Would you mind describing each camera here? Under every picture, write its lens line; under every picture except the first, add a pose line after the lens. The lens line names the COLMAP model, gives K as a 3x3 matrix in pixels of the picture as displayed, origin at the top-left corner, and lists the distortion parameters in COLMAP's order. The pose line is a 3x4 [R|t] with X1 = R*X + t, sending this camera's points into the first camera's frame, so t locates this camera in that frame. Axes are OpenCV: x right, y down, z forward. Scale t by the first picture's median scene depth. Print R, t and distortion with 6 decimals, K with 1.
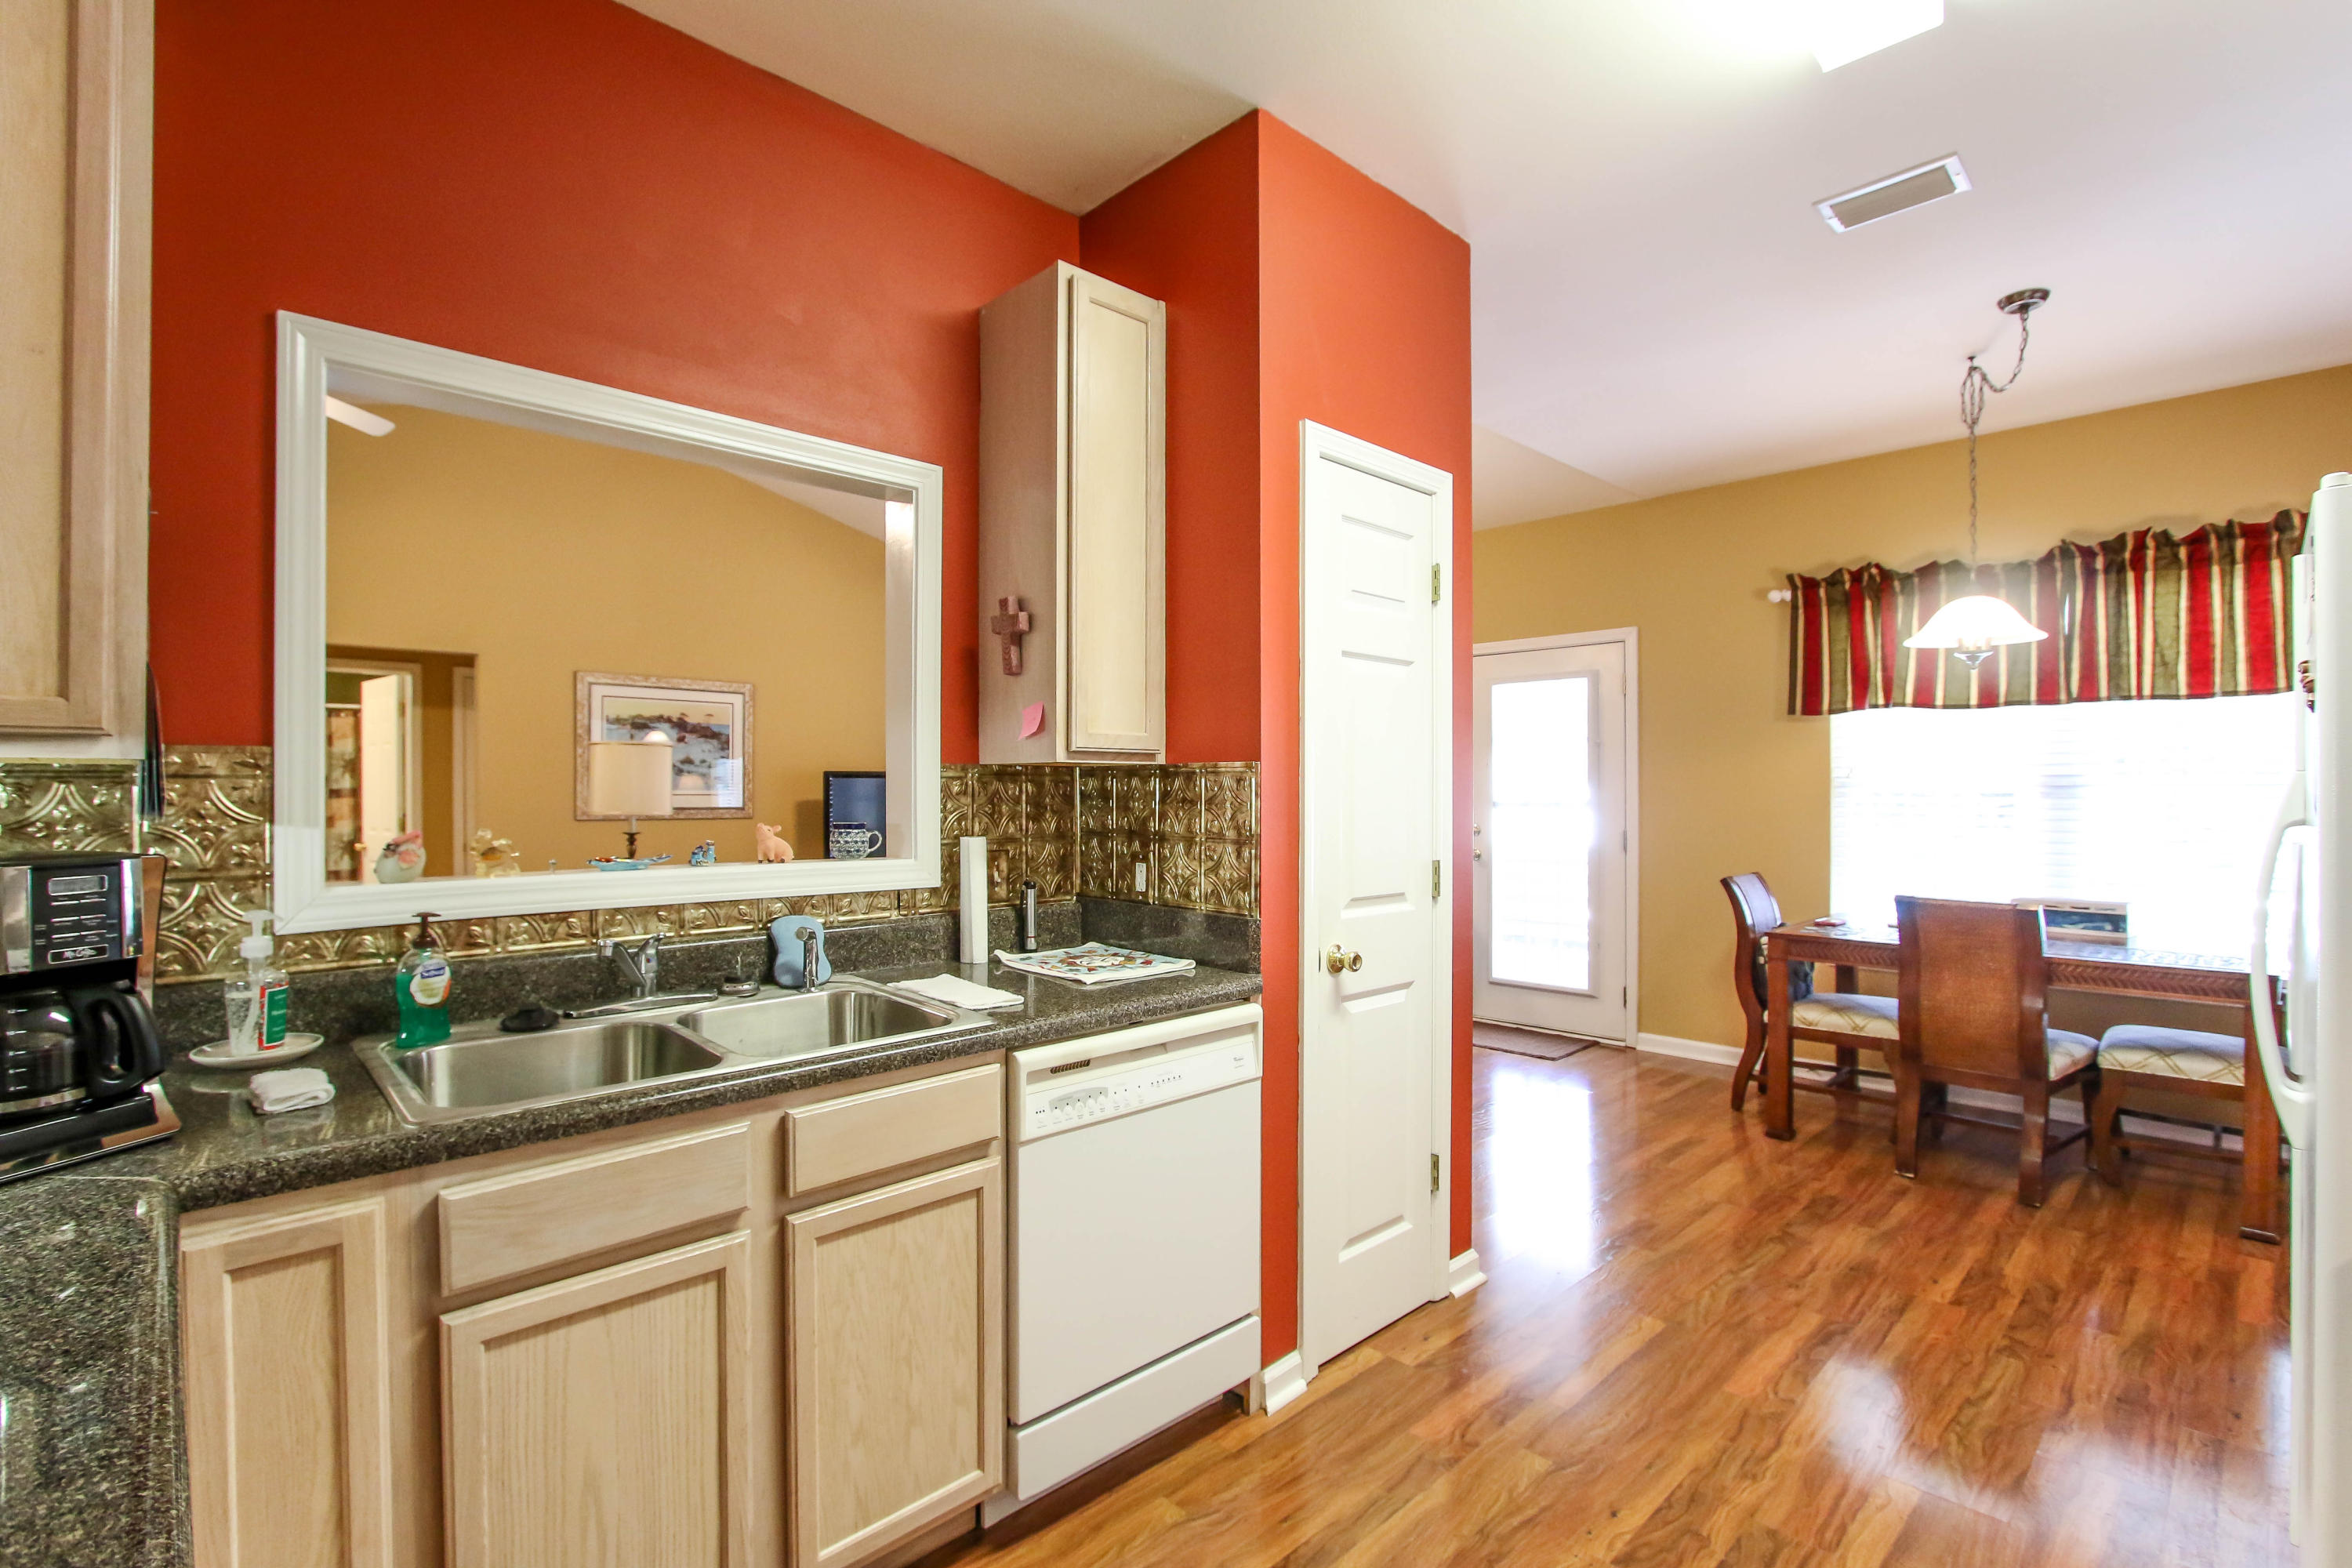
lens RADIAL K [[1066.3, 0, 1164.2], [0, 1066.3, 790.2], [0, 0, 1]] dist [-0.018926, -0.000070]
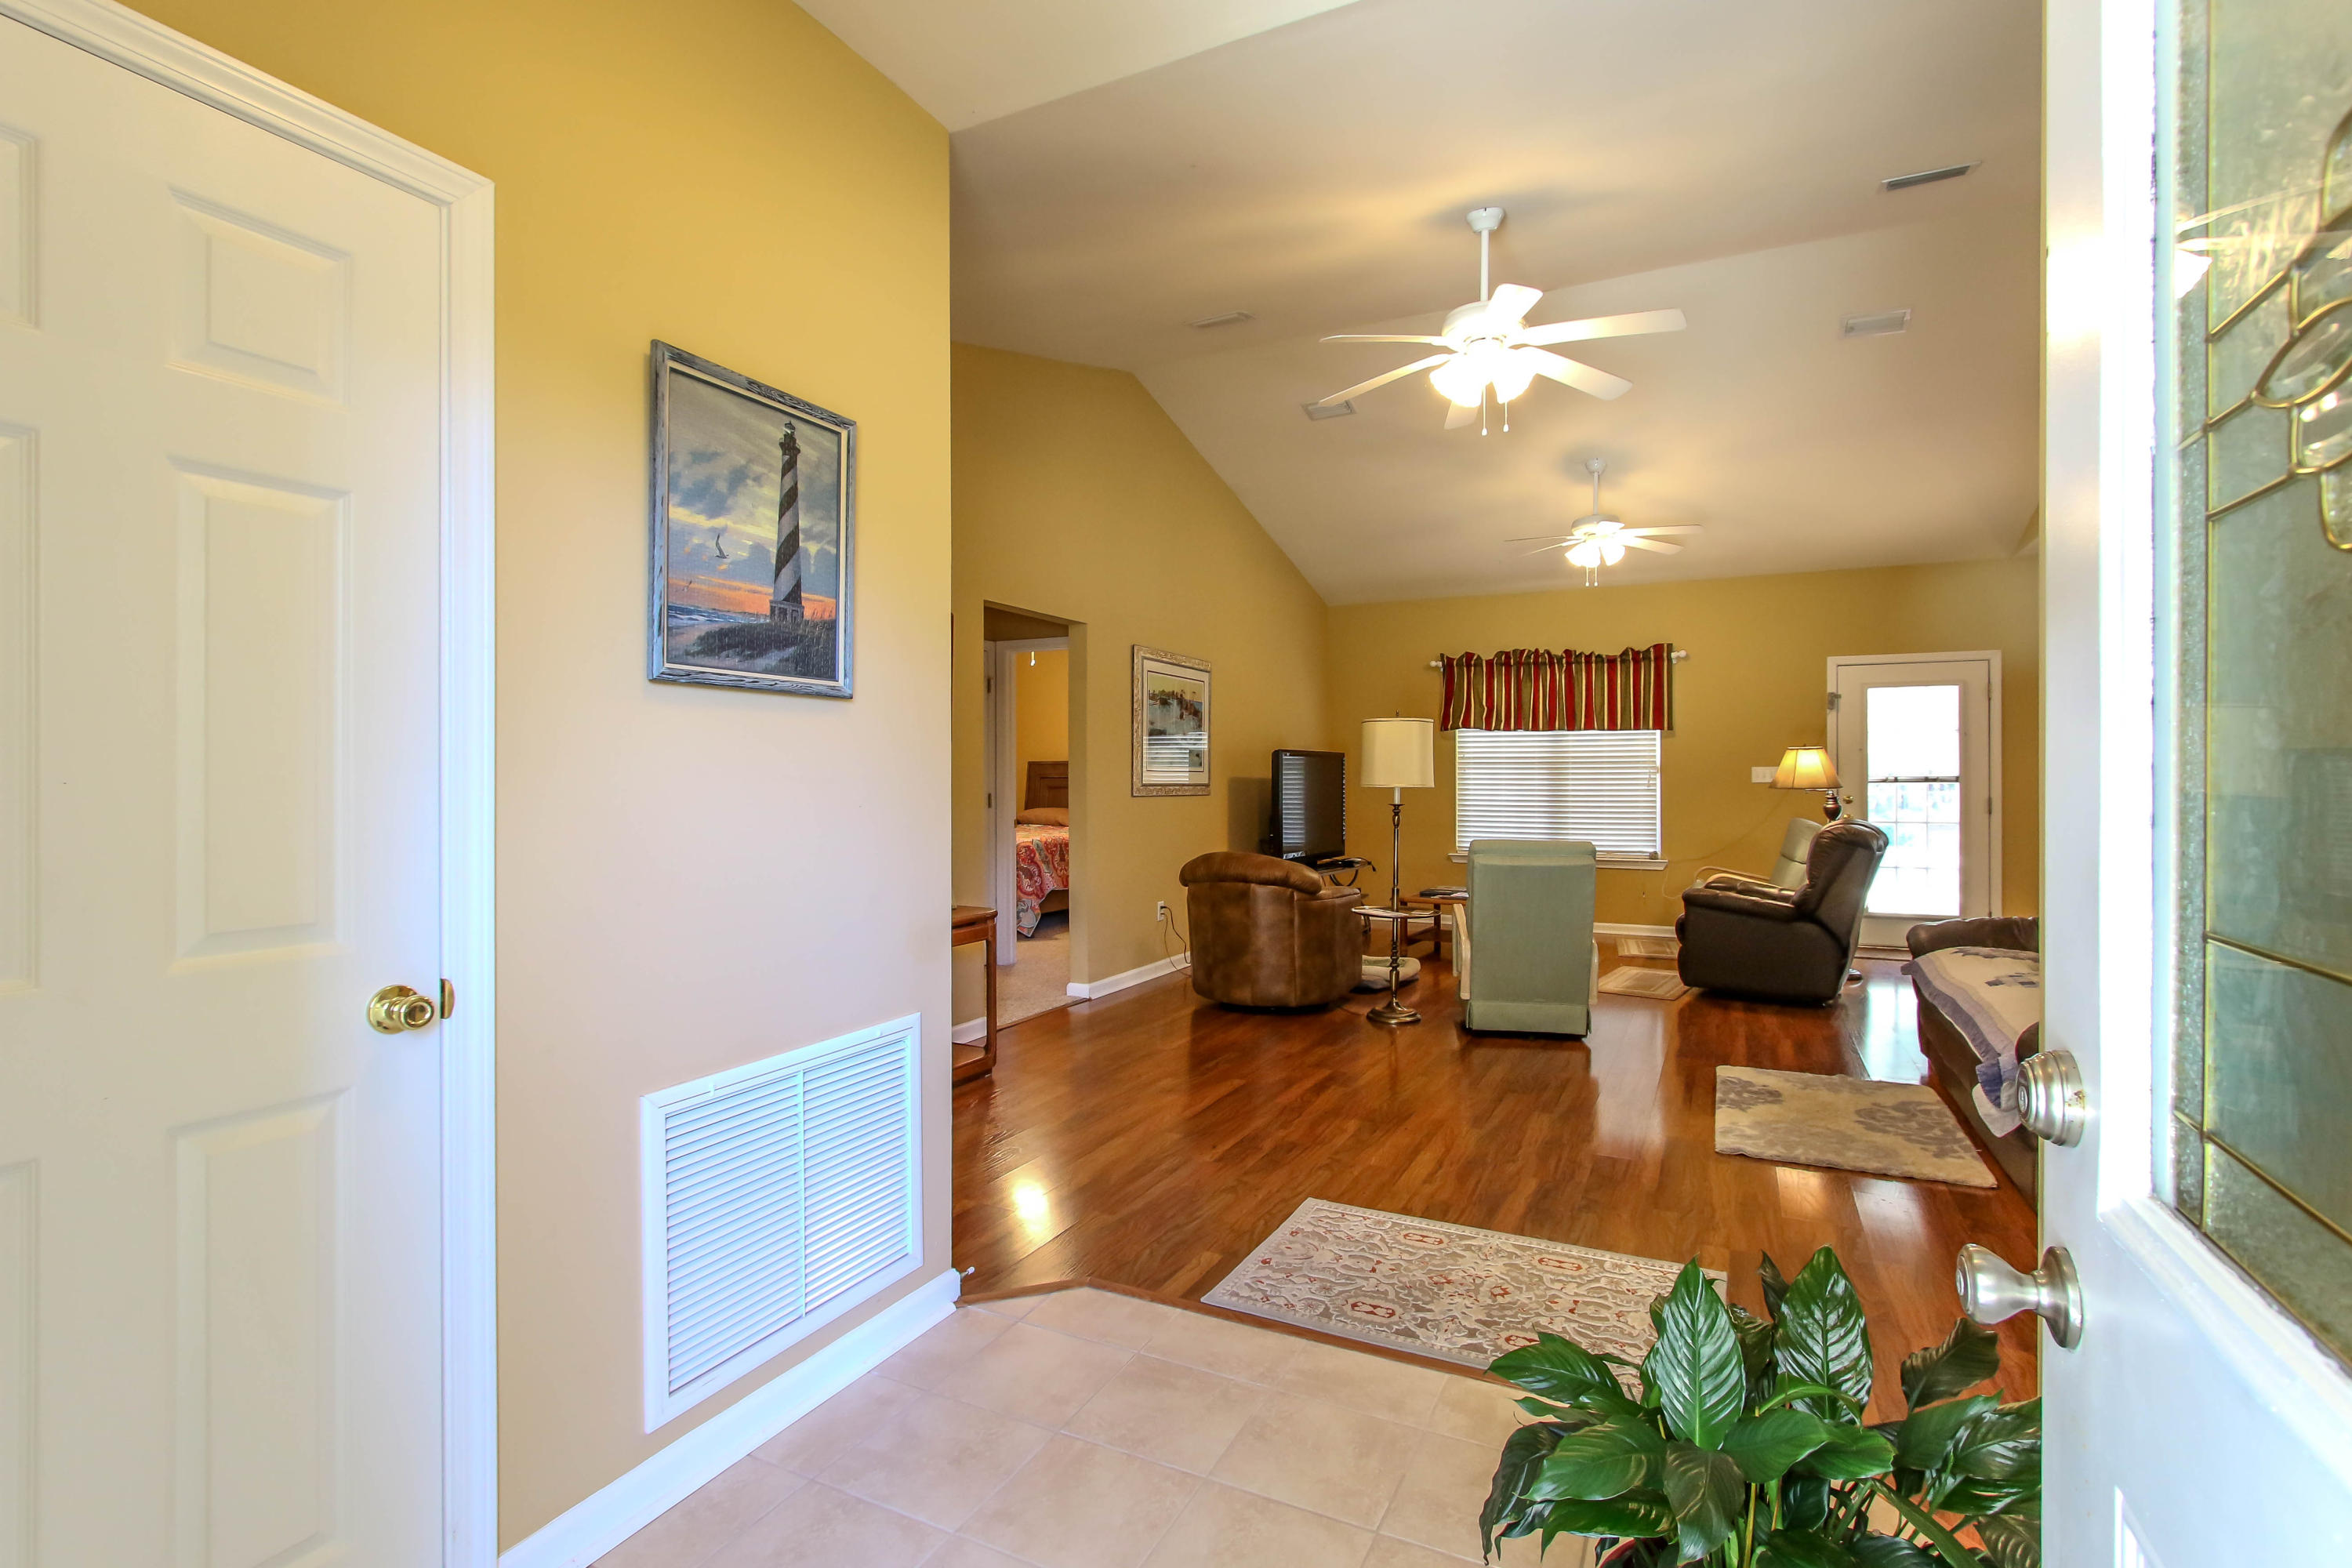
lens RADIAL K [[1112.3, 0, 1186.3], [0, 1112.3, 786.2], [0, 0, 1]] dist [-0.018532, 0.000256]
pose [[0.936922, -0.001305, 0.349536, -0.850691], [-0.000592, 0.999986, 0.005320, 0.013004], [-0.349538, -0.005191, 0.936908, 0.016351]]
